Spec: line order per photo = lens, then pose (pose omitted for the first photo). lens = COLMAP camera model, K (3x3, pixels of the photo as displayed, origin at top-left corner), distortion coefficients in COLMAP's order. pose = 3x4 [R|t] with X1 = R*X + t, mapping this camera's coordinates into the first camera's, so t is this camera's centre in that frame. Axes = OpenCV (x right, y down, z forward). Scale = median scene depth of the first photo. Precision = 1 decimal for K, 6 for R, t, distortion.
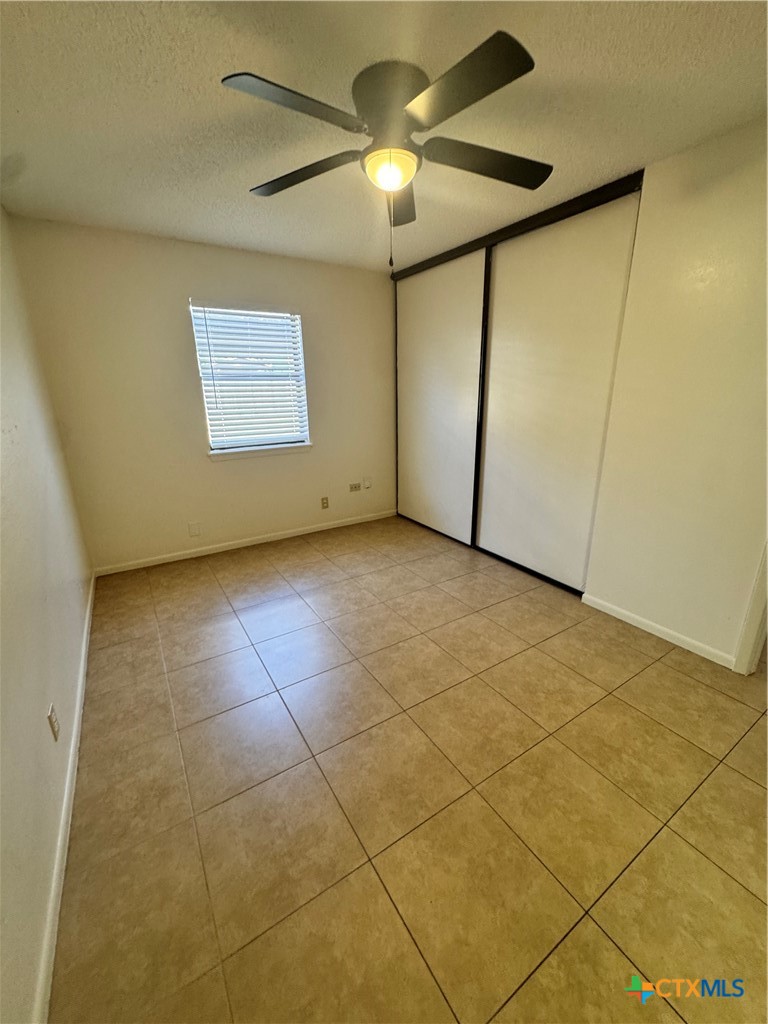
lens RADIAL K [[406.9, 0, 404.2], [0, 406.9, 517.1], [0, 0, 1]] dist [-0.000802, -0.000811]
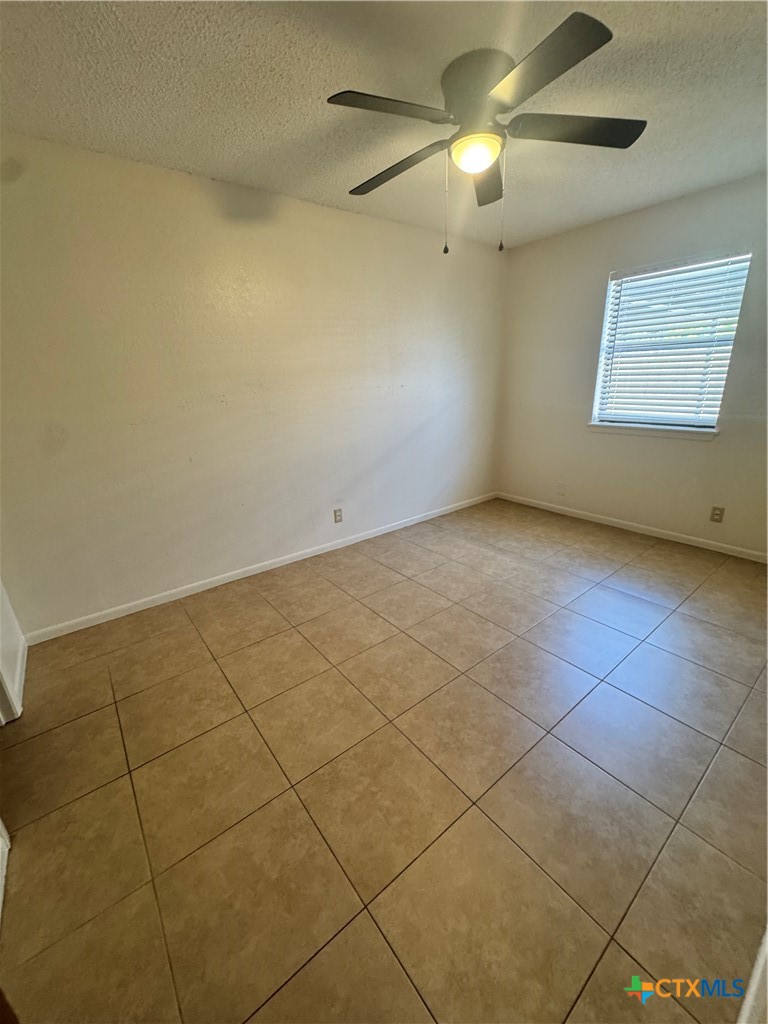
lens RADIAL K [[406.9, 0, 376.1], [0, 406.9, 522.2], [0, 0, 1]] dist [-0.000802, -0.000811]
pose [[0.077722, 0.347821, -0.934334, 0.821385], [-0.273508, 0.908651, 0.315509, -0.155579], [0.958724, 0.231026, 0.165754, 0.507306]]
